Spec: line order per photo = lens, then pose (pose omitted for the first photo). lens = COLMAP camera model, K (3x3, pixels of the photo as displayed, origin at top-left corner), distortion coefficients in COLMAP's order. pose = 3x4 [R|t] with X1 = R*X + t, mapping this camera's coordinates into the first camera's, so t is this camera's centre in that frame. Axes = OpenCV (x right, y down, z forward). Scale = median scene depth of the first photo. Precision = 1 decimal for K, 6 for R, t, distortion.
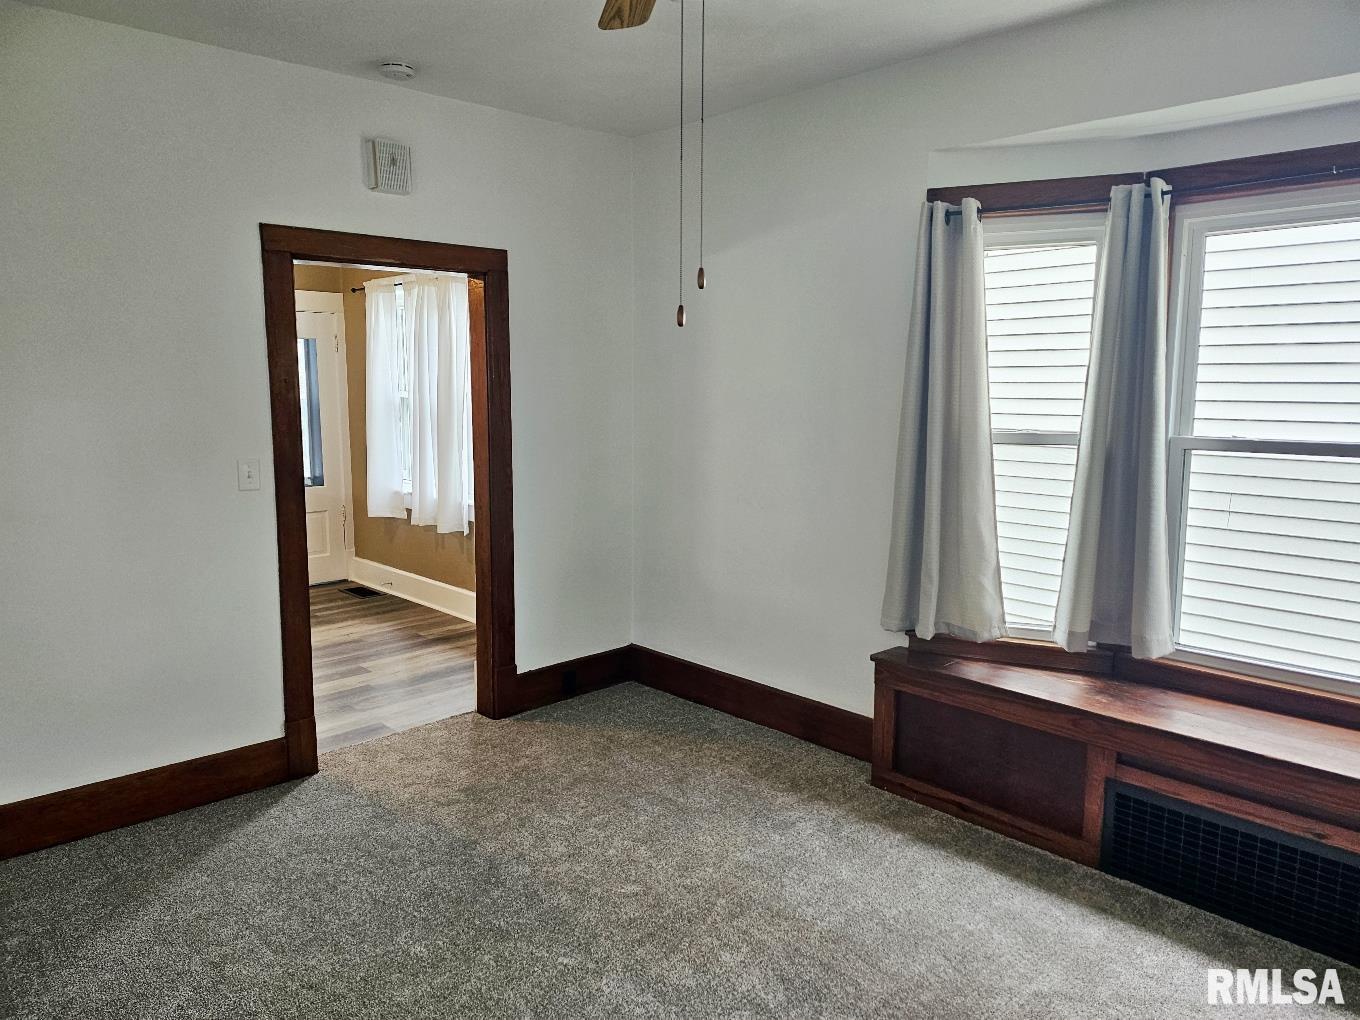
lens RADIAL K [[945.2, 0, 680.0], [0, 945.2, 510.0], [0, 0, 1]] dist [0.072770, -0.058773]
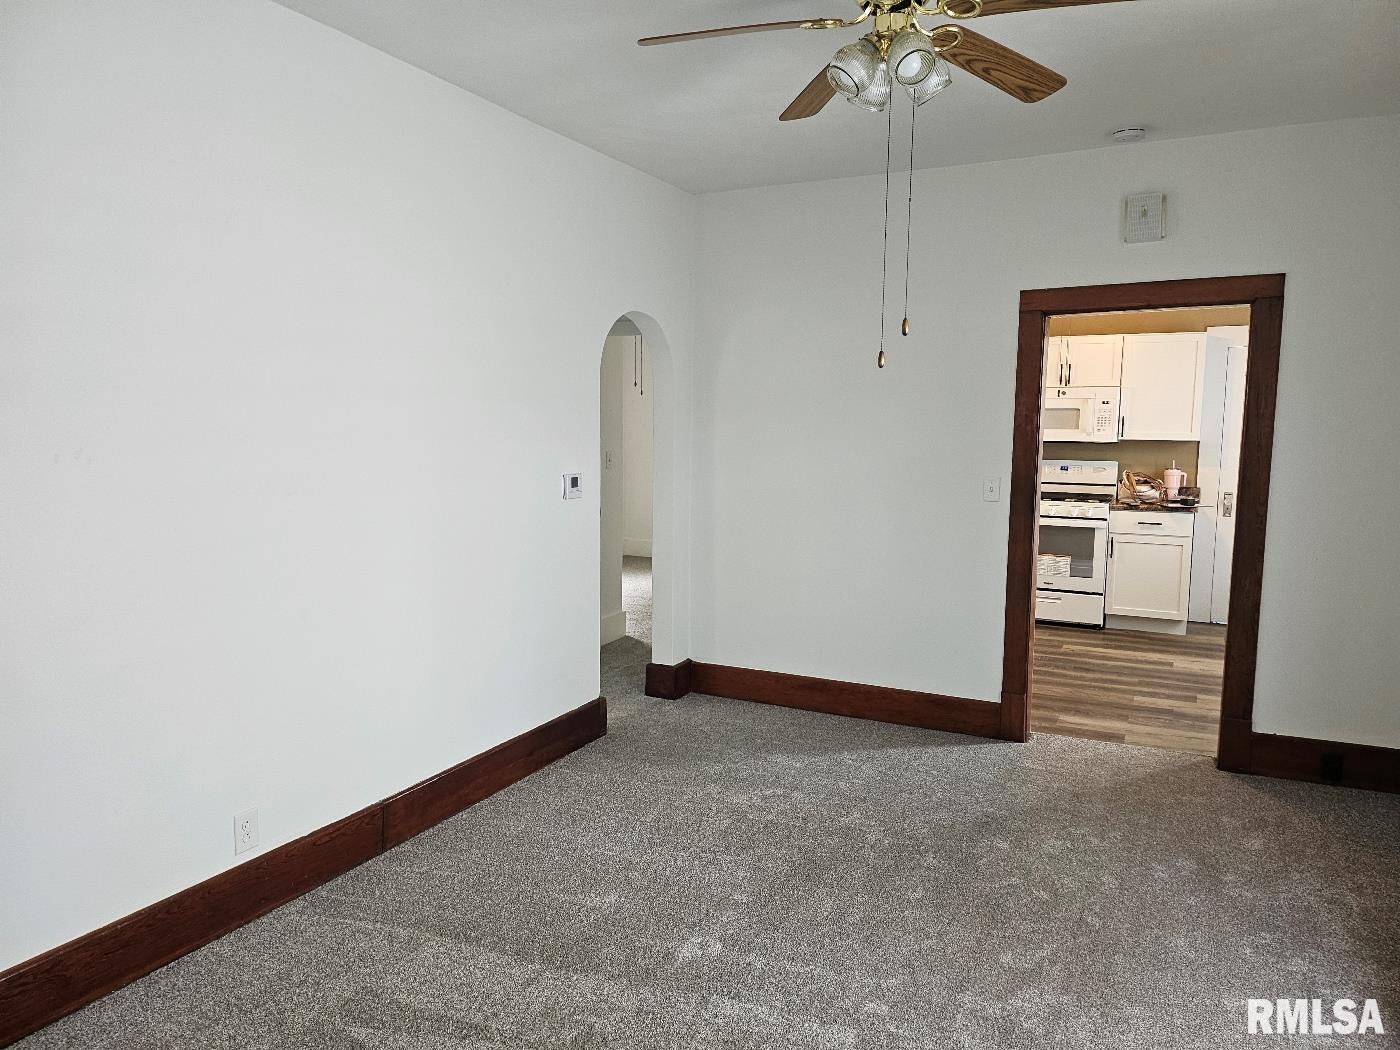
lens RADIAL K [[969.7, 0, 700.0], [0, 969.7, 525.0], [0, 0, 1]] dist [0.001142, -0.041977]
pose [[0.327552, 0.099137, -0.939618, 0.604316], [-0.125060, 0.990279, 0.060886, -0.018016], [0.936520, 0.097565, 0.336766, 0.195623]]
